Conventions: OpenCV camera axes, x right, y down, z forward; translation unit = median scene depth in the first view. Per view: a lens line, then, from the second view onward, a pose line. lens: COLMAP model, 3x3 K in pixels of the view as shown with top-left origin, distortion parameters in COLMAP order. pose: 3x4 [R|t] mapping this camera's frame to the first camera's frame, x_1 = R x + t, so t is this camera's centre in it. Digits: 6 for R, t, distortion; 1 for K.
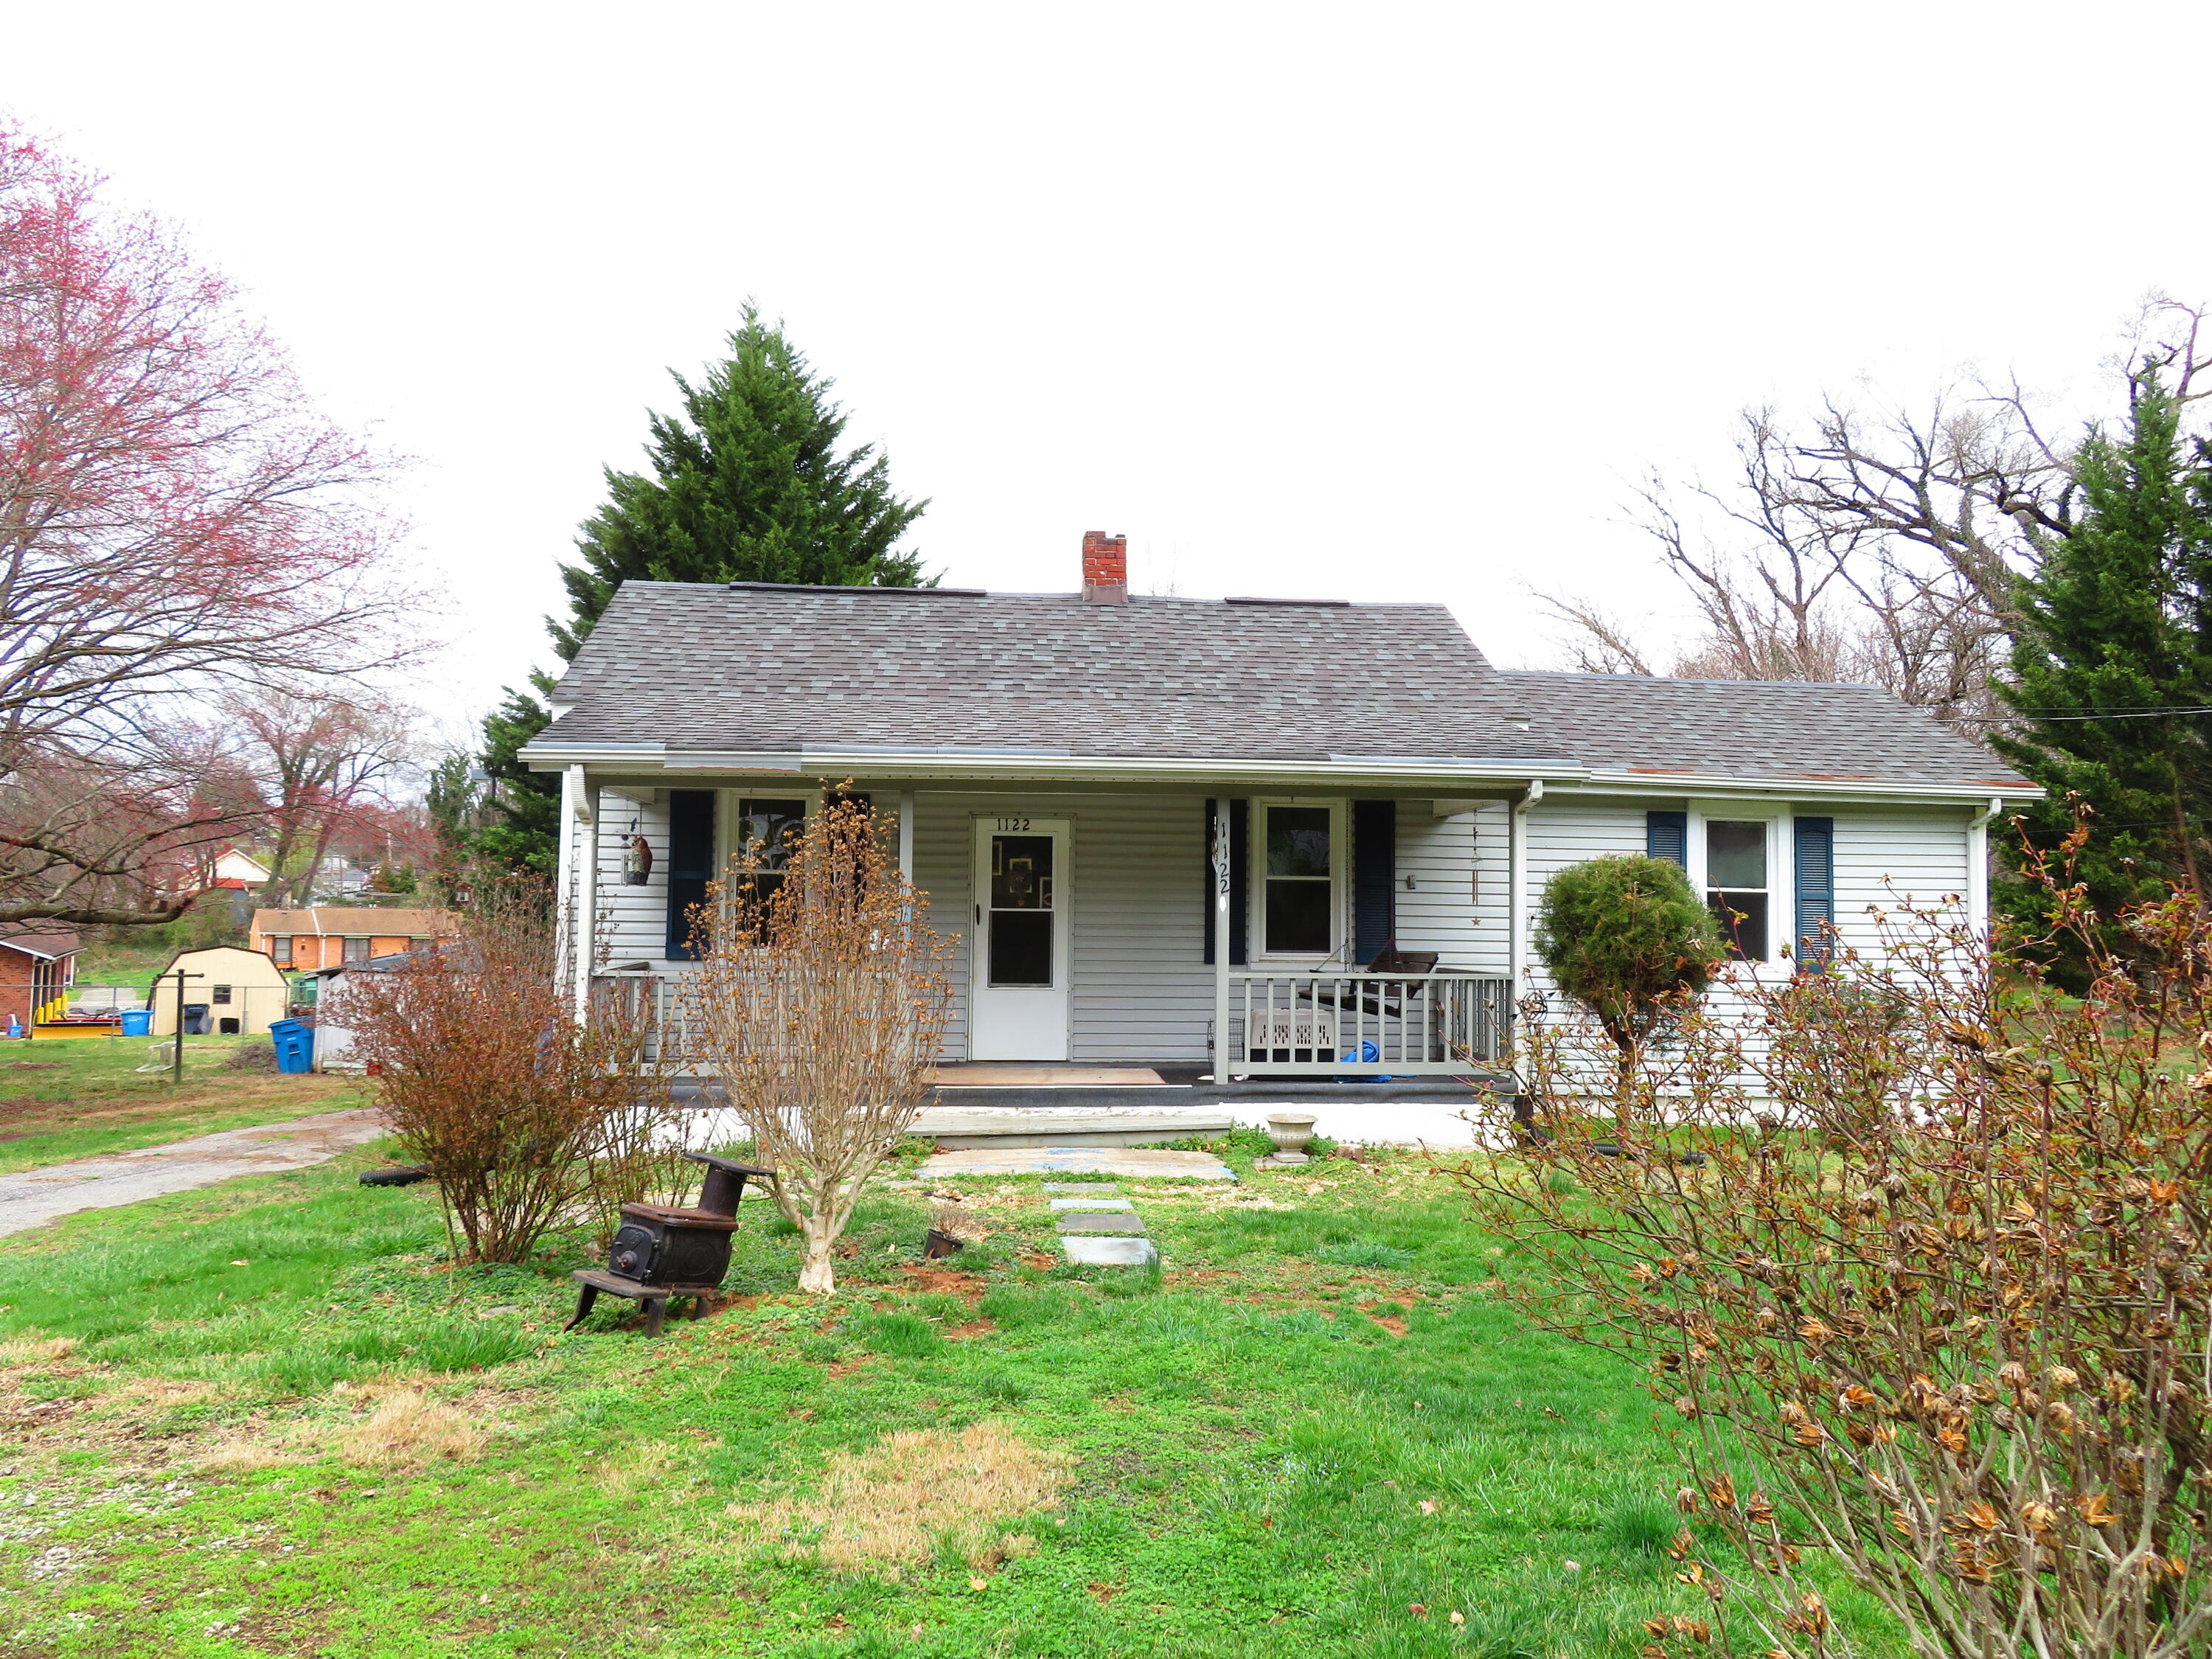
lens RADIAL K [[1560.3, 0, 1106.0], [0, 1560.3, 829.5], [0, 0, 1]] dist [-0.017974, 0.001759]
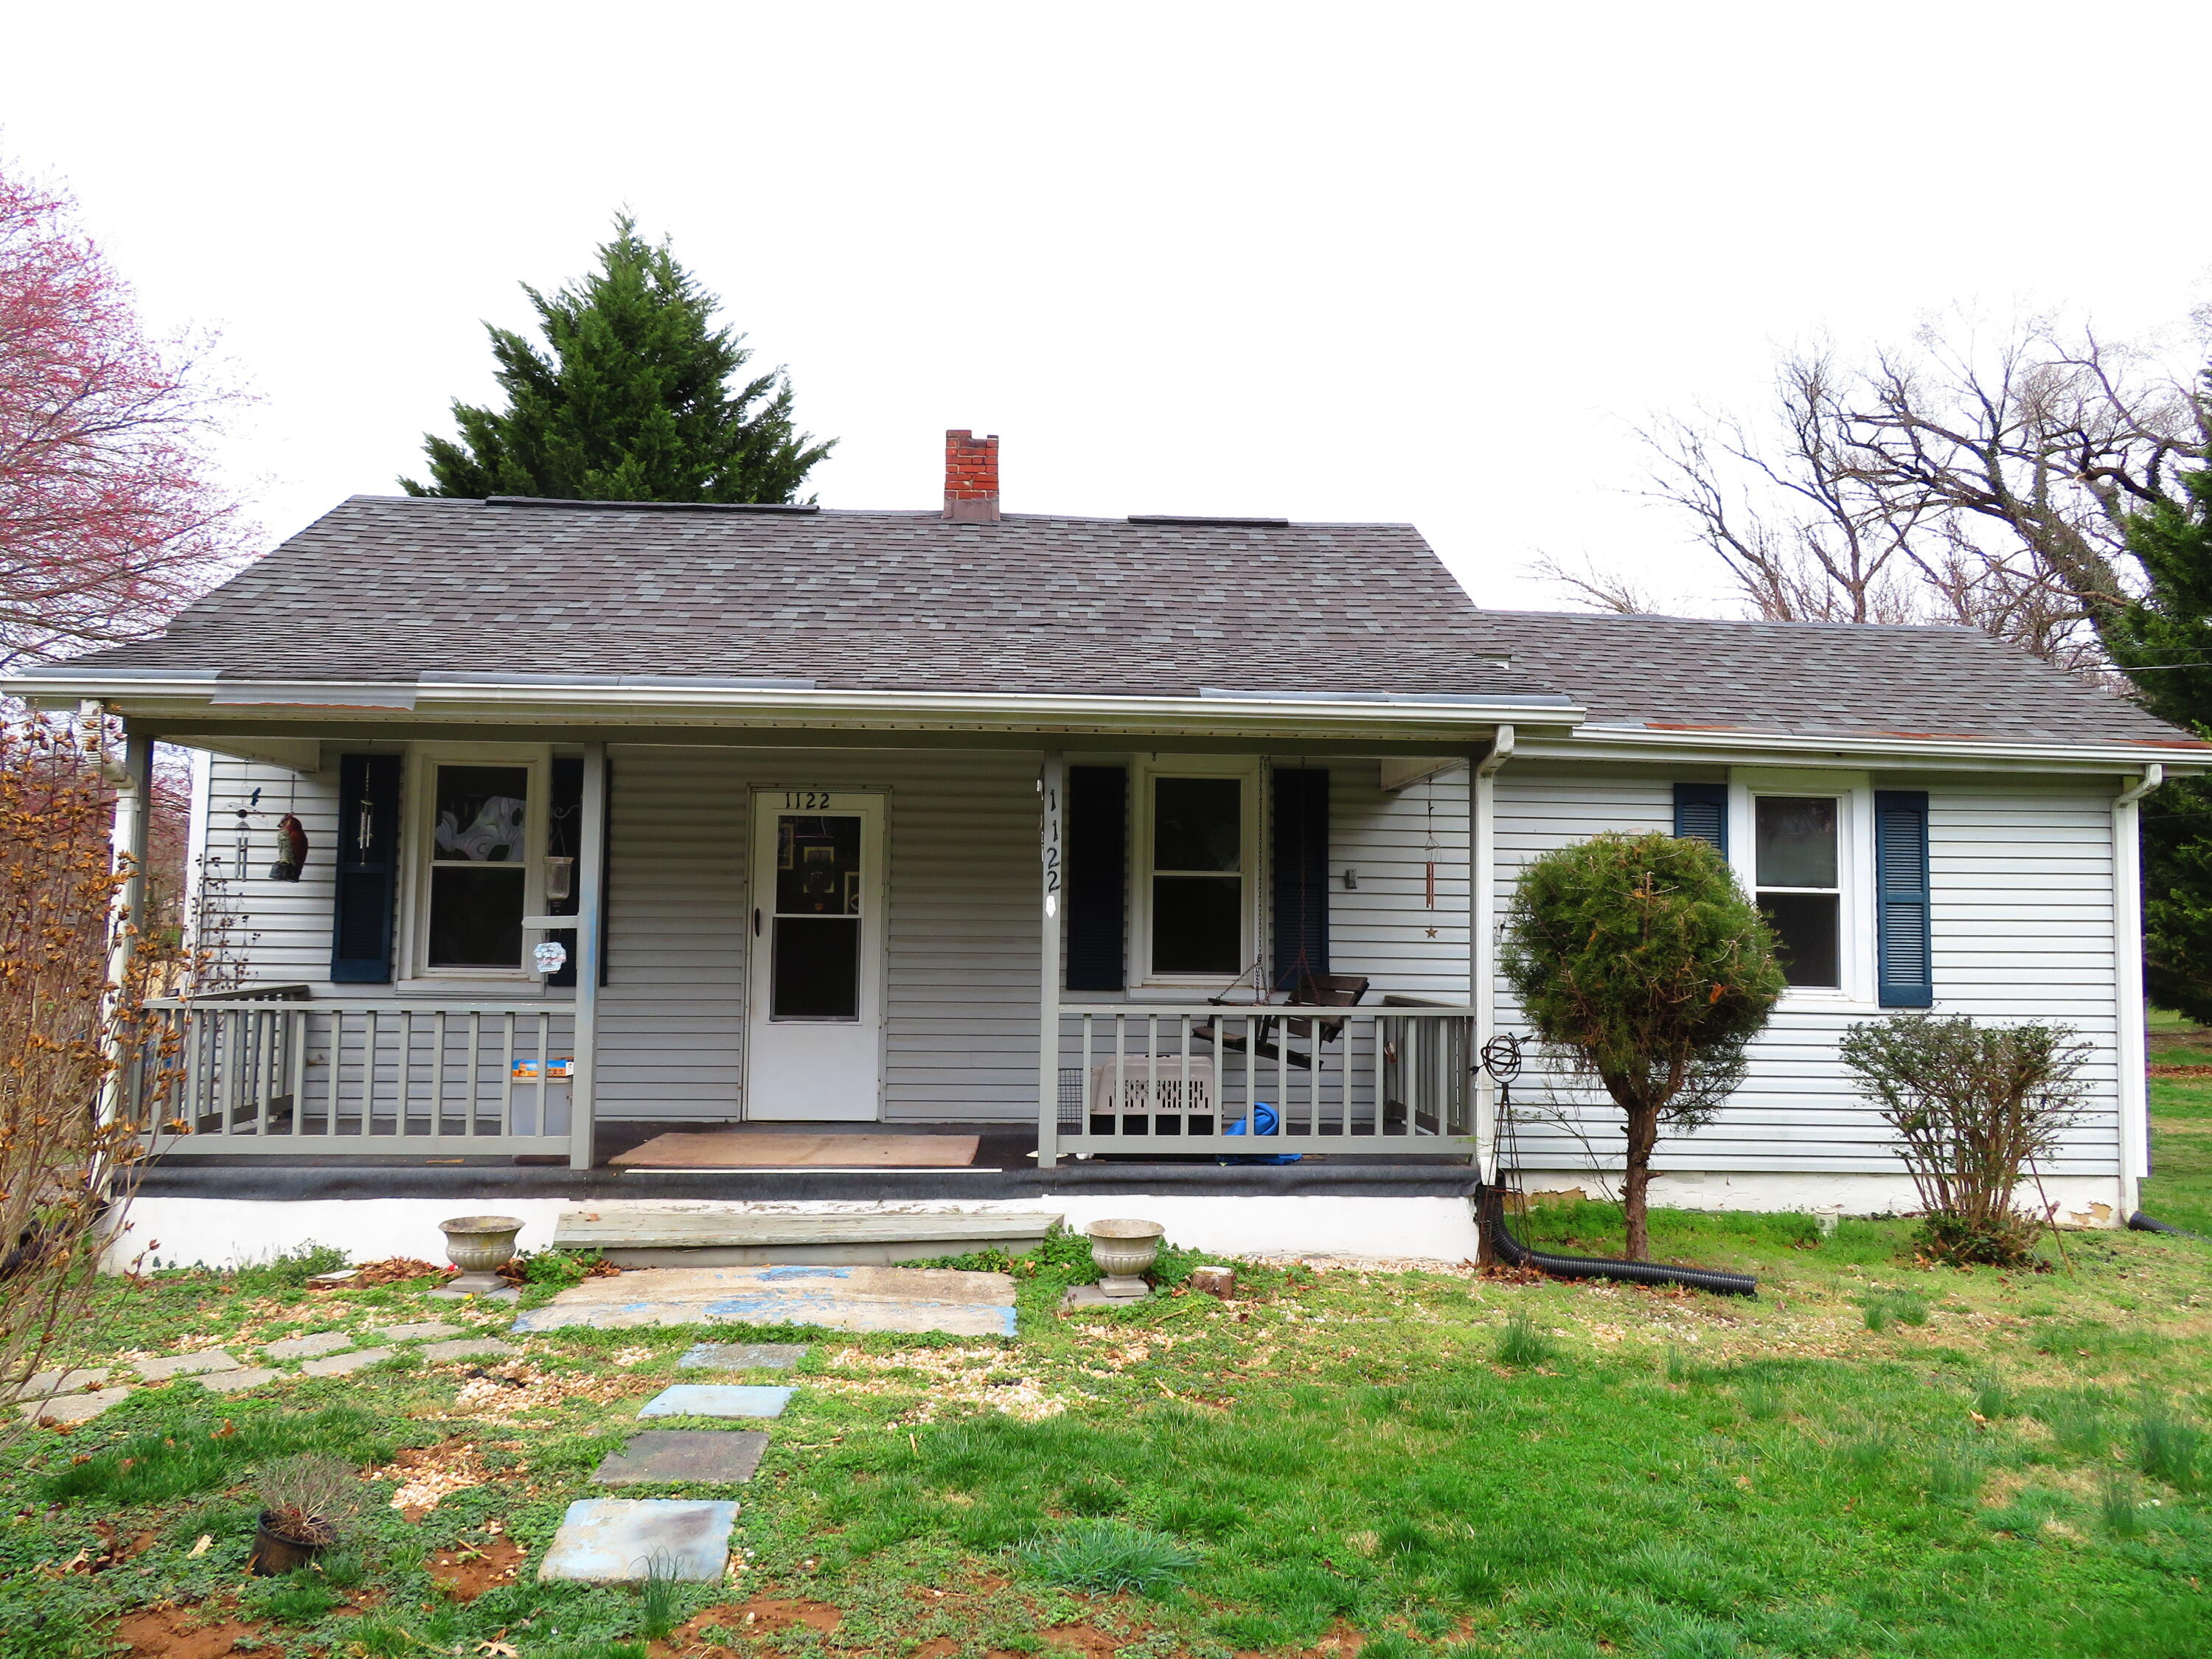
lens RADIAL K [[1560.3, 0, 1106.0], [0, 1560.3, 829.5], [0, 0, 1]] dist [-0.017974, 0.001759]
pose [[0.999670, -0.000625, -0.025669, 0.099162], [0.000408, 0.999964, -0.008435, 0.016543], [0.025673, 0.008421, 0.999635, 0.260058]]
